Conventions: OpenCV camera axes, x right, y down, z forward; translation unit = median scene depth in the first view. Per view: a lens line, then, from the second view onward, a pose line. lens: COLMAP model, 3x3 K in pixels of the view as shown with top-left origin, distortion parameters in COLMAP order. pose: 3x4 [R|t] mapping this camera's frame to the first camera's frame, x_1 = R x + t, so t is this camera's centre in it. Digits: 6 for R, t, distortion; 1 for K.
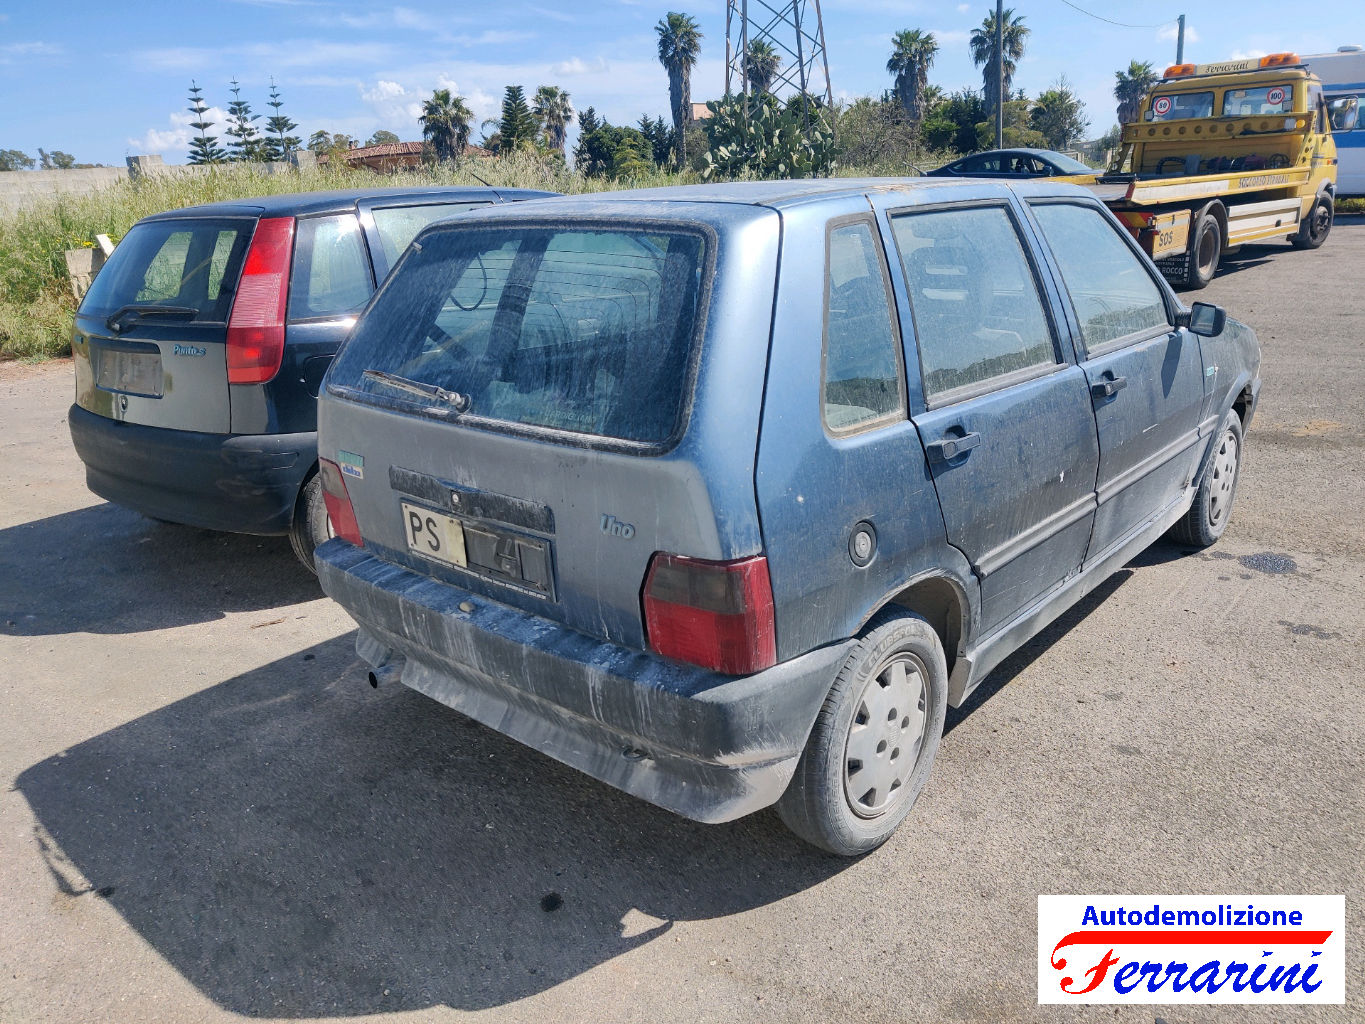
lens RADIAL K [[1046.0, 0, 680.9], [0, 1046.0, 486.2], [0, 0, 1]] dist [0.022162, -0.026242]
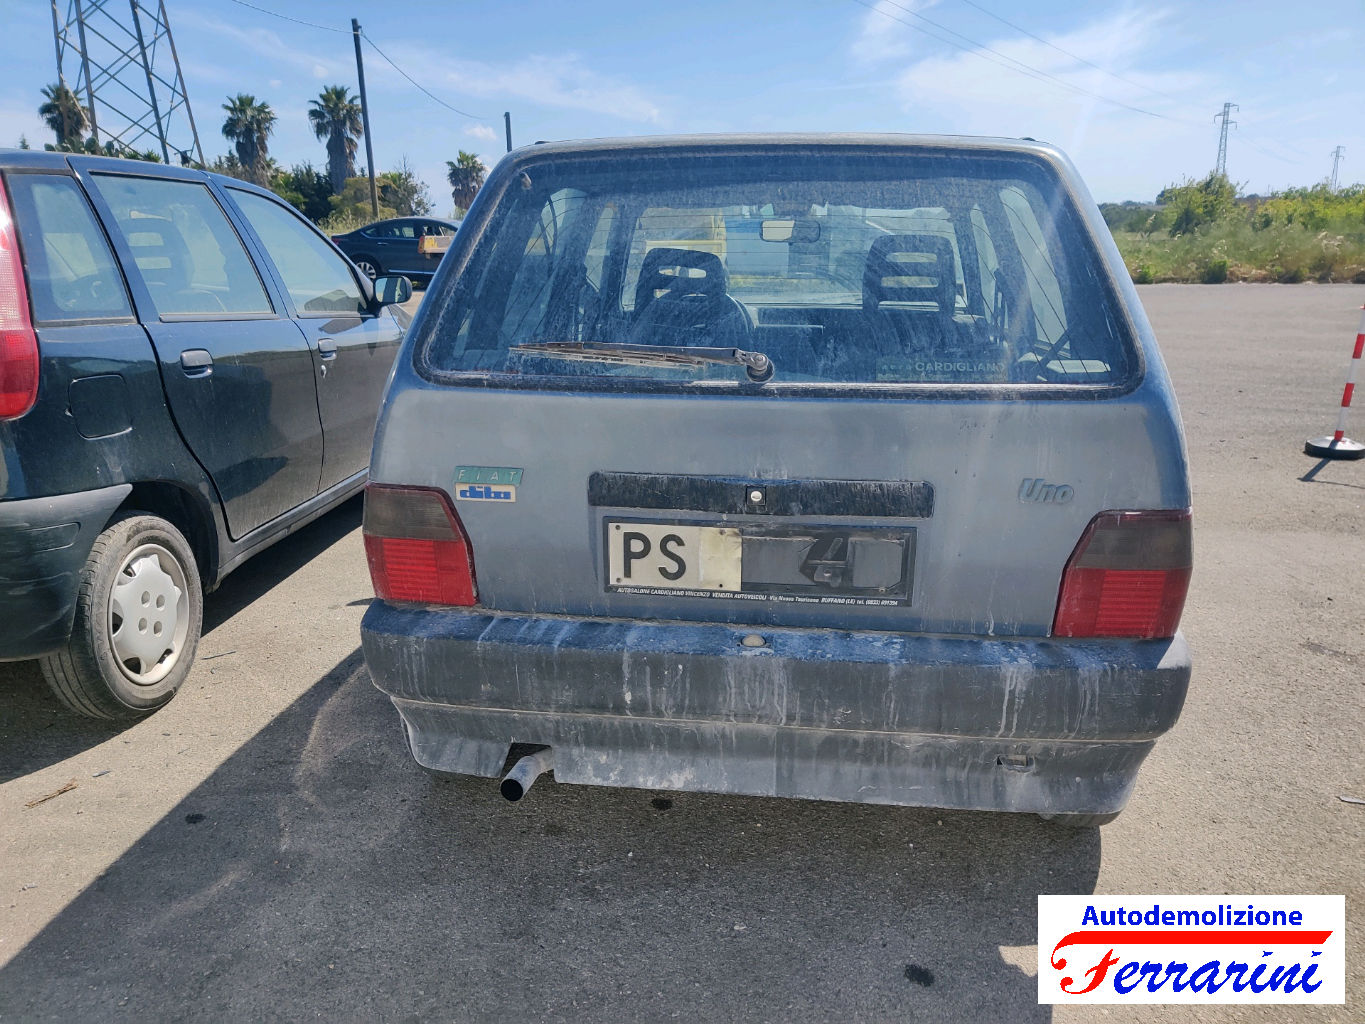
lens RADIAL K [[1046.0, 0, 681.3], [0, 1046.0, 510.2], [0, 0, 1]] dist [0.022162, -0.026242]
pose [[0.824598, -0.097927, 0.557179, -0.448553], [0.124950, 0.992107, -0.010553, 0.014983], [-0.551748, 0.078321, 0.830325, 0.260536]]
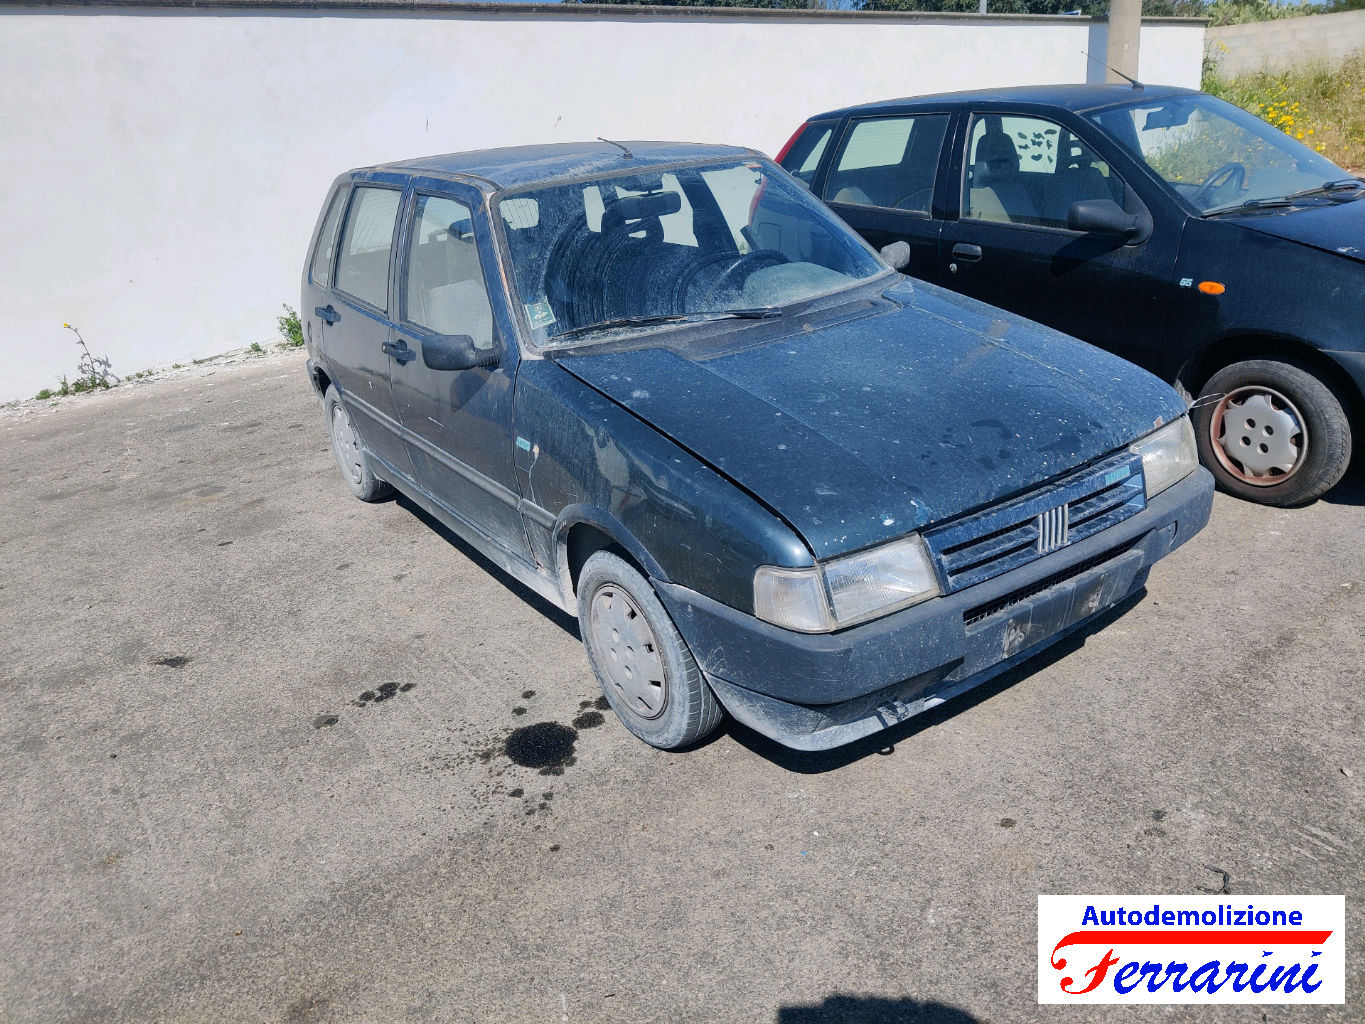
lens RADIAL K [[1046.0, 0, 686.8], [0, 1046.0, 481.1], [0, 0, 1]] dist [0.022162, -0.026242]
pose [[-0.241744, 0.405884, -0.881373, 1.244581], [-0.178560, 0.874194, 0.451553, -0.489315], [0.953770, 0.266538, -0.138856, 1.298385]]
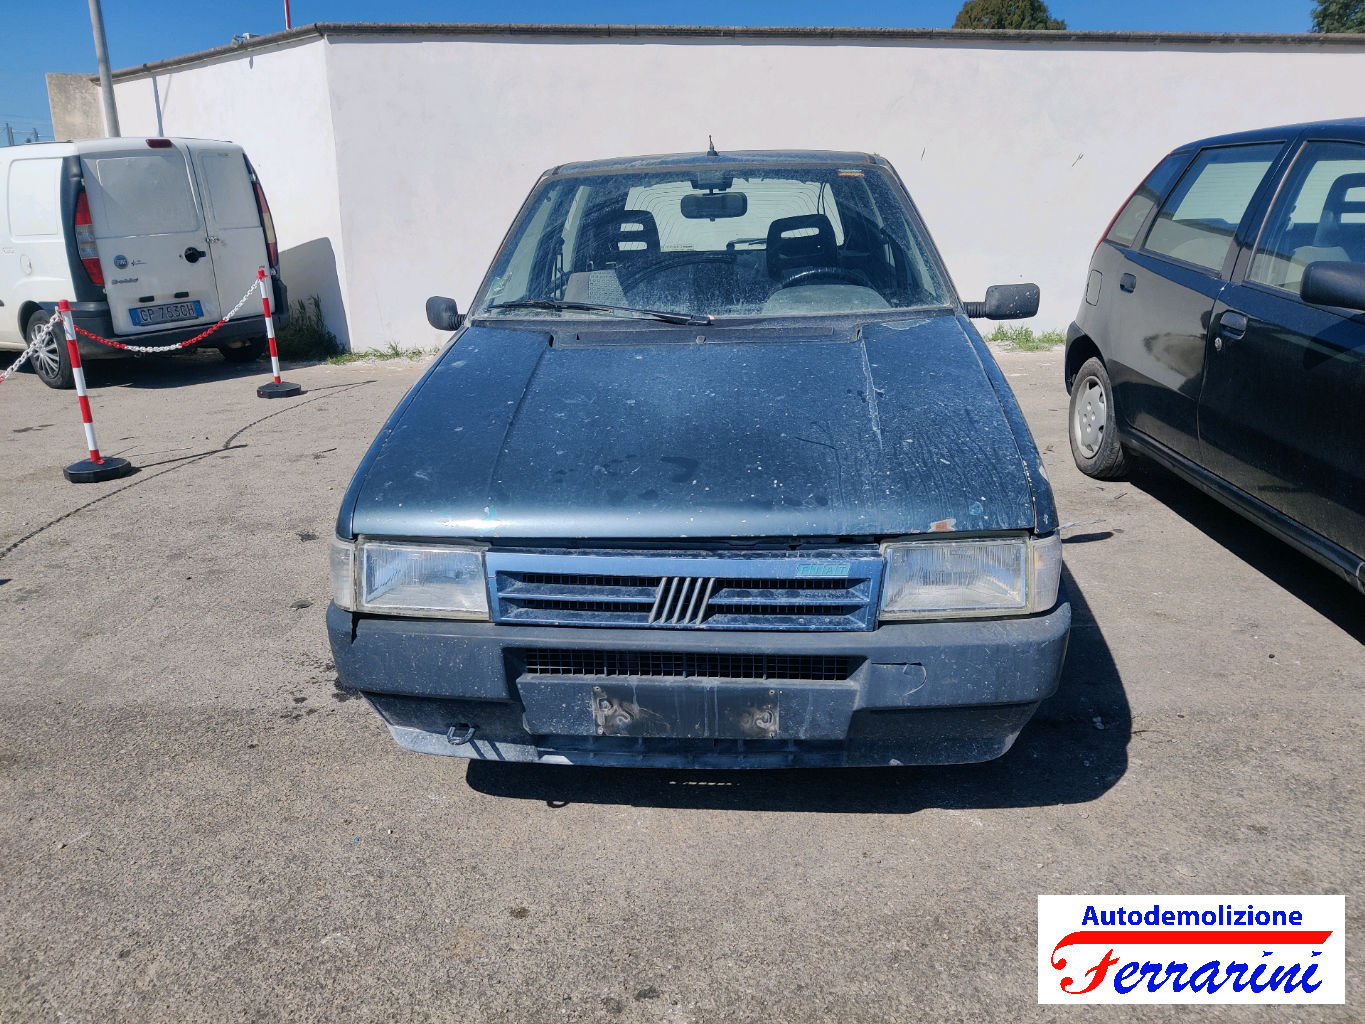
lens RADIAL K [[1046.0, 0, 671.1], [0, 1046.0, 502.8], [0, 0, 1]] dist [0.022162, -0.026242]
pose [[-0.799635, 0.240890, -0.550051, 0.877254], [-0.104192, 0.846456, 0.522166, -0.524684], [0.591379, 0.474852, -0.651756, 1.782165]]
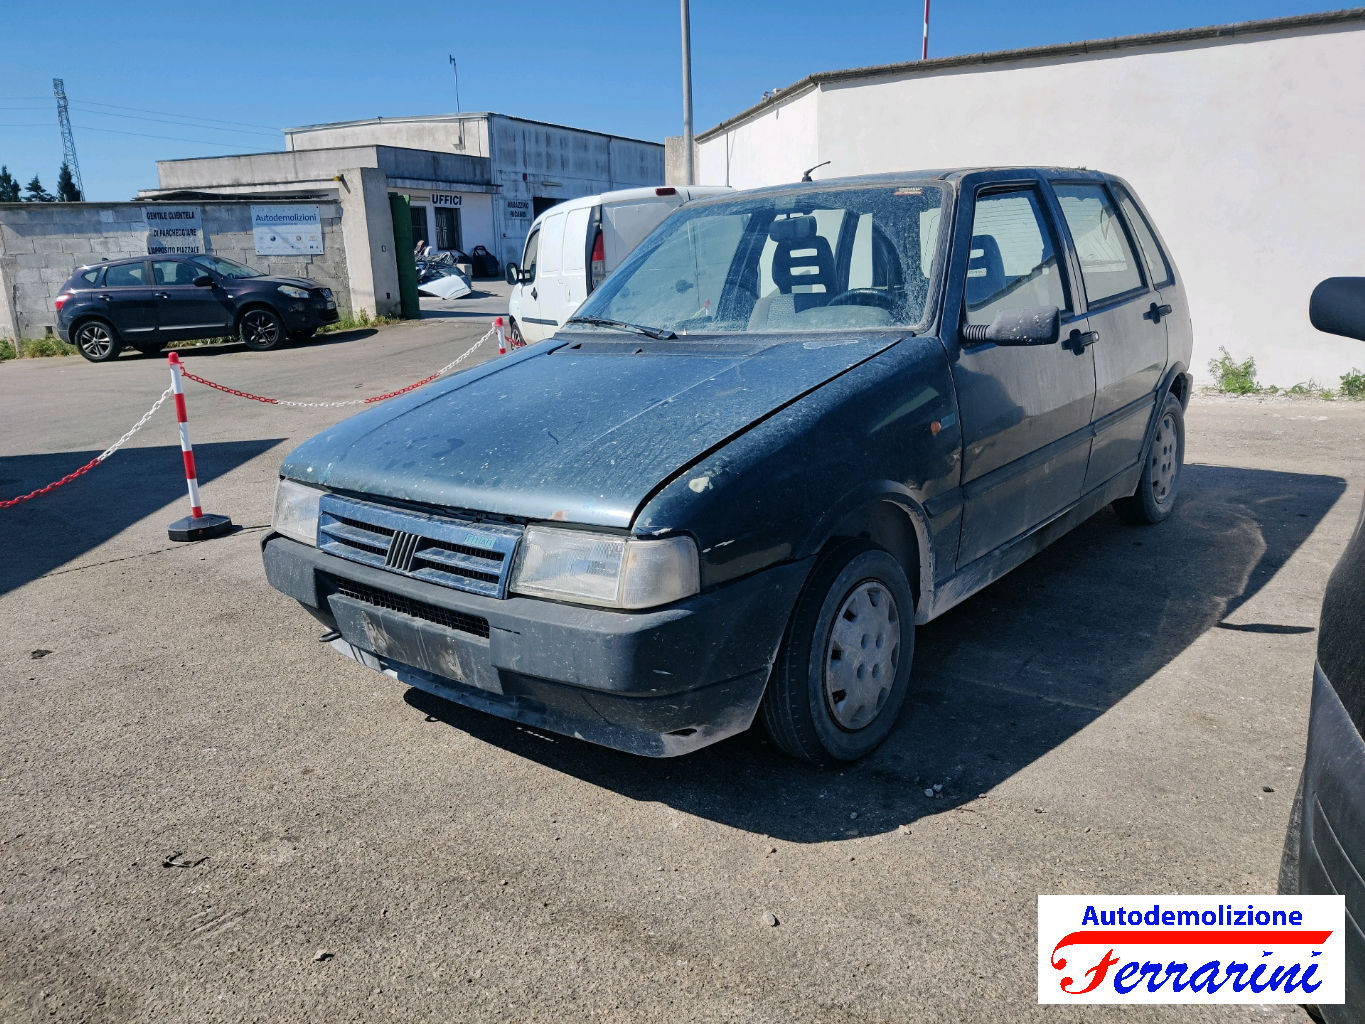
lens RADIAL K [[1046.0, 0, 678.4], [0, 1046.0, 528.5], [0, 0, 1]] dist [0.022162, -0.026242]
pose [[-0.994182, 0.107710, -0.000357, 0.392740], [0.091889, 0.849869, 0.518920, -0.542478], [0.056196, 0.515869, -0.854823, 2.038902]]
